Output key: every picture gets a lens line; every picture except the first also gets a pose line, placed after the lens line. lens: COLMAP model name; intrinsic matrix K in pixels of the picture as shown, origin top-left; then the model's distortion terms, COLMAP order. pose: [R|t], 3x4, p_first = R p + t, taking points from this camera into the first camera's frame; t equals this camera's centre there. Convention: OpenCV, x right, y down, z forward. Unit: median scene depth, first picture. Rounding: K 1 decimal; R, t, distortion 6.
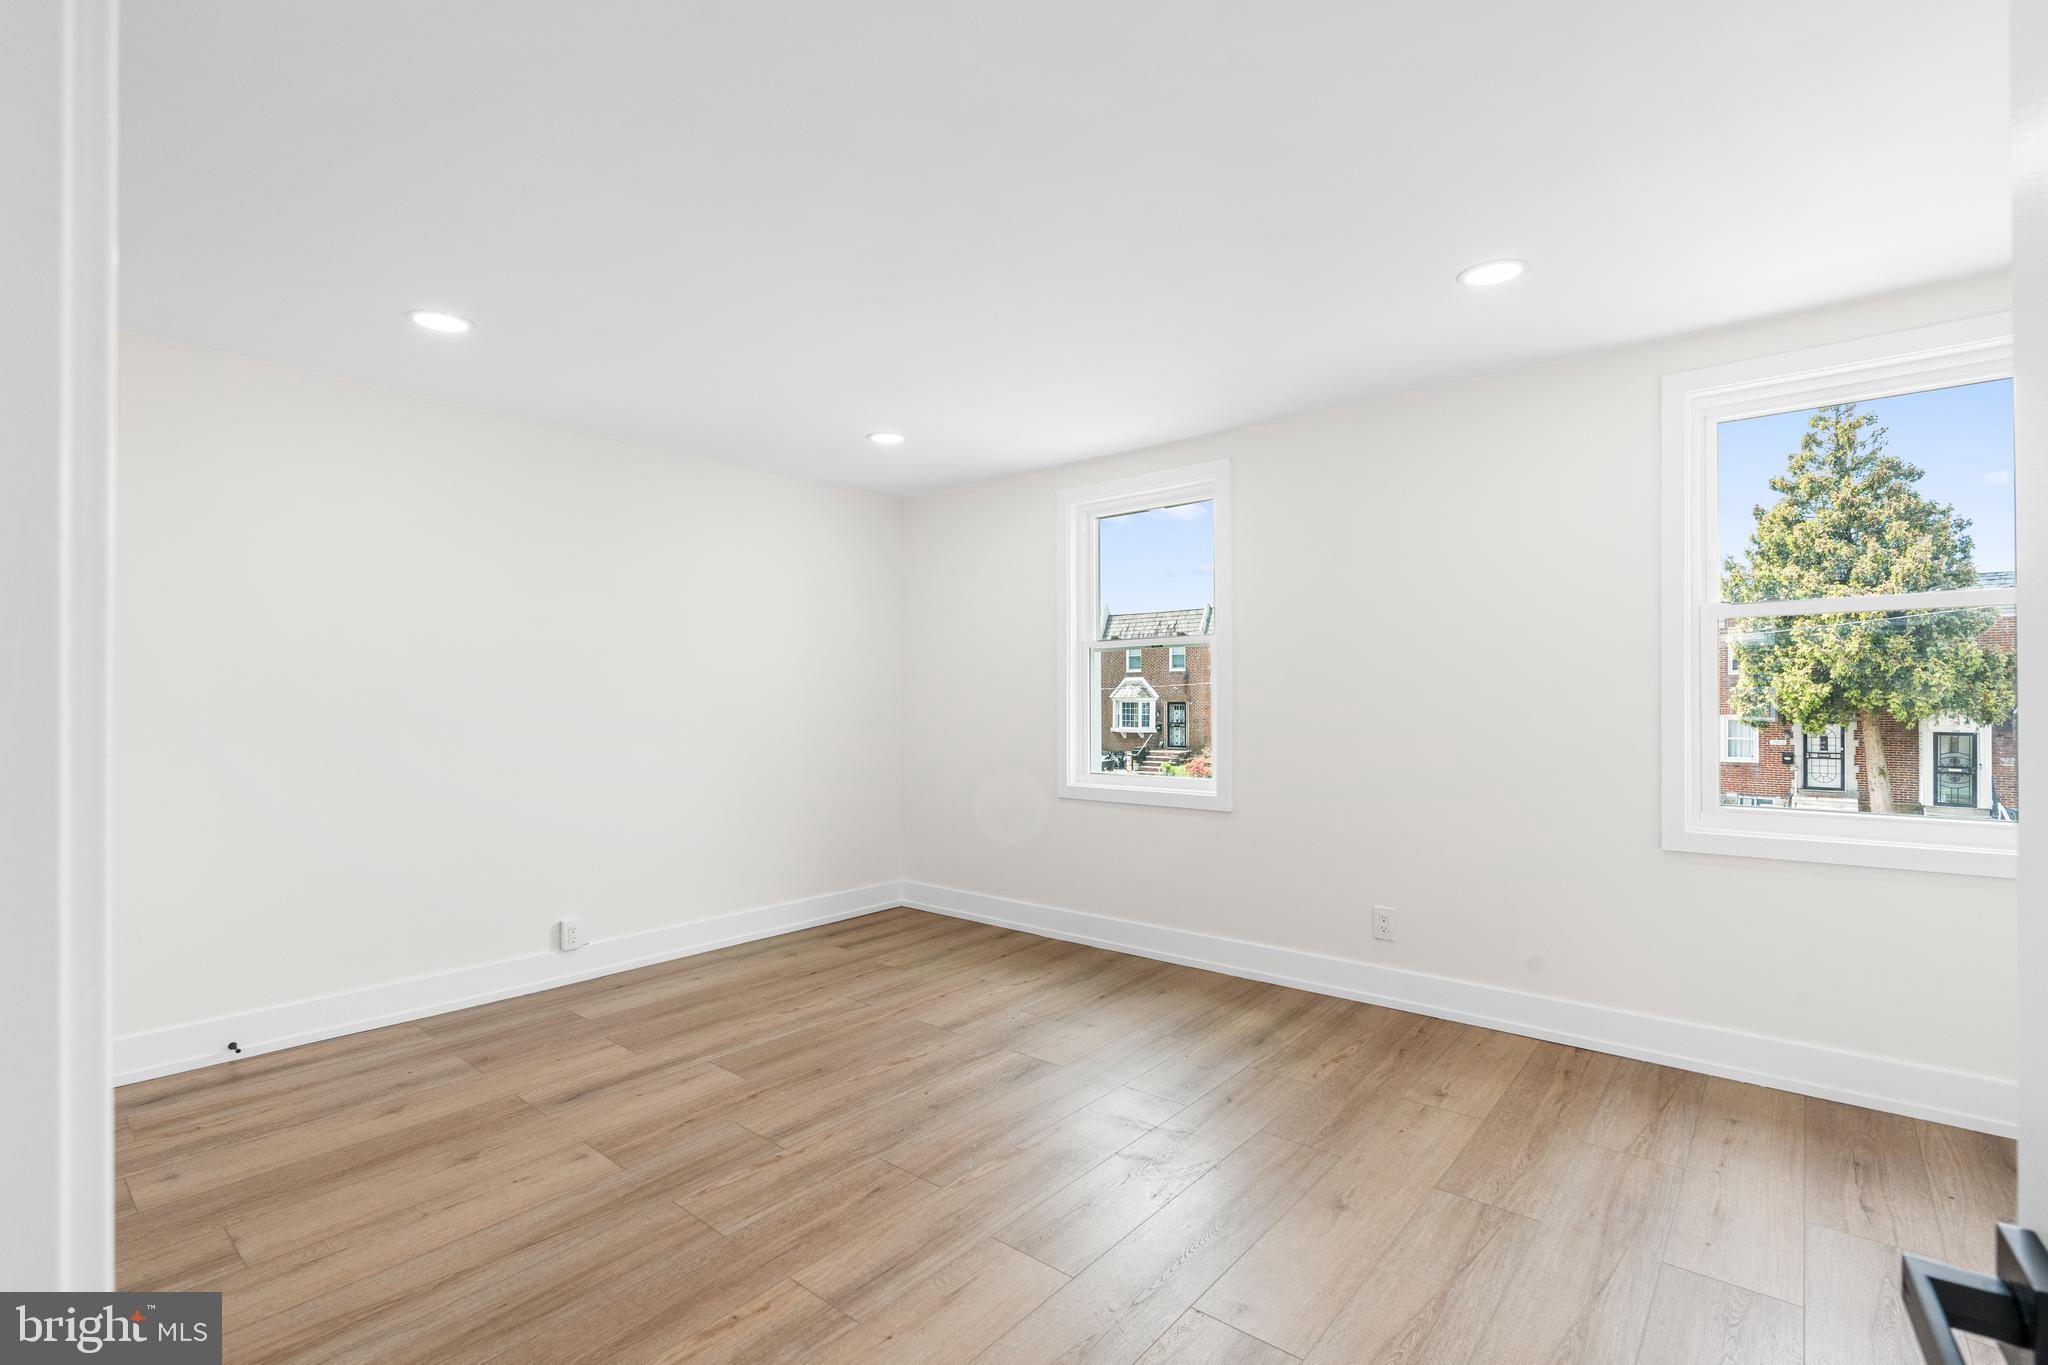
lens RADIAL K [[965.2, 0, 1024.0], [0, 965.2, 682.5], [0, 0, 1]] dist [-0.000474, 0.000366]
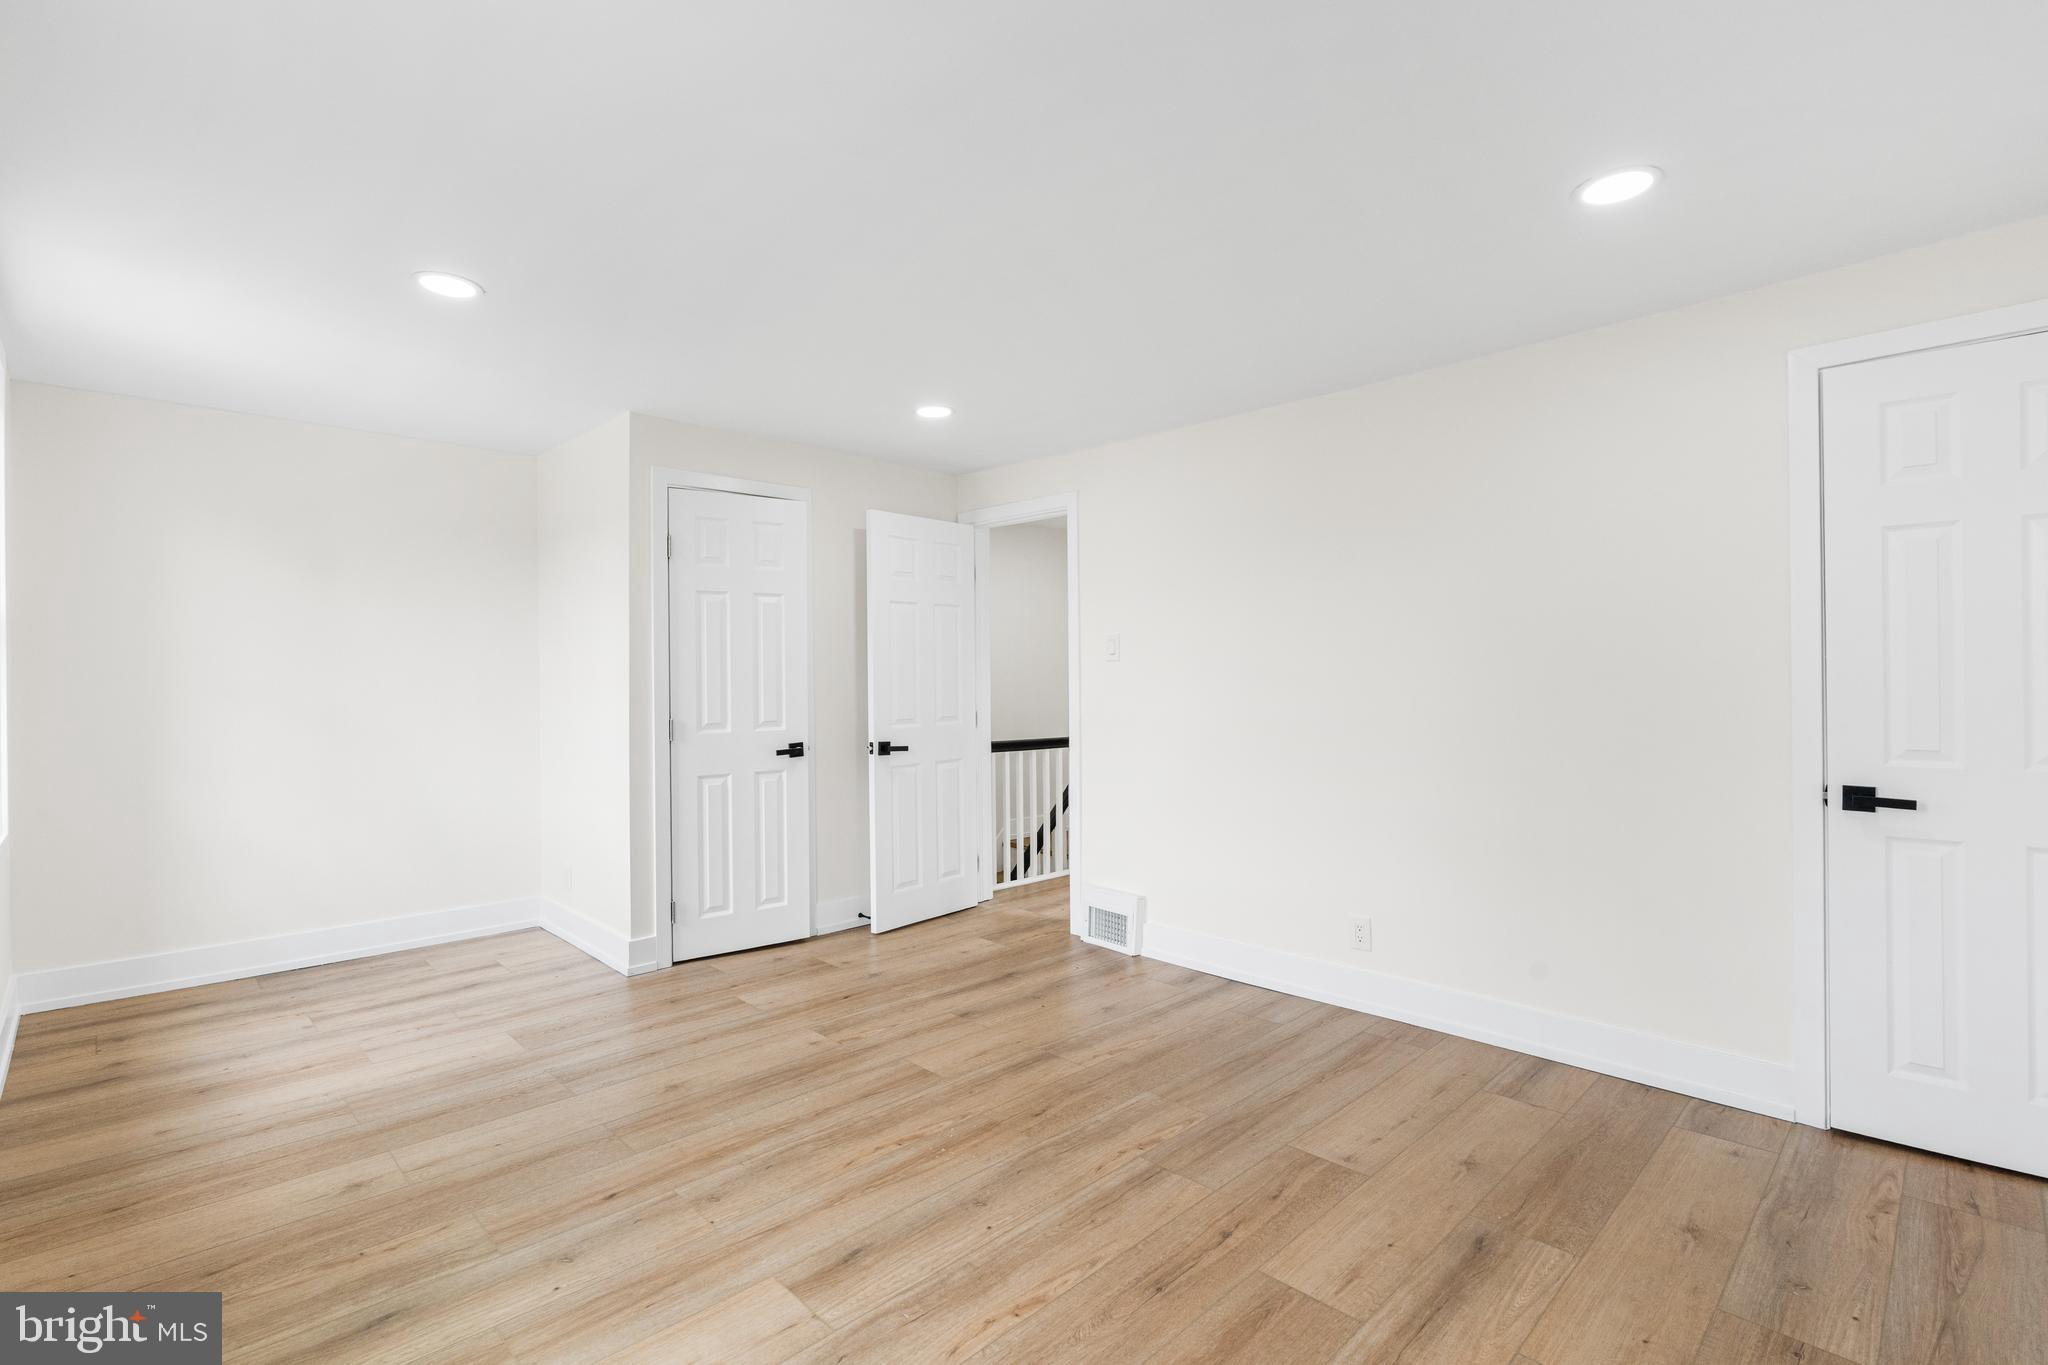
lens RADIAL K [[965.2, 0, 1024.0], [0, 965.2, 682.5], [0, 0, 1]] dist [-0.000474, 0.000366]
pose [[-0.995783, 0.008453, 0.091348, -0.221922], [0.007763, 0.999939, -0.007914, 0.019257], [-0.091409, -0.007172, -0.995788, 1.938512]]
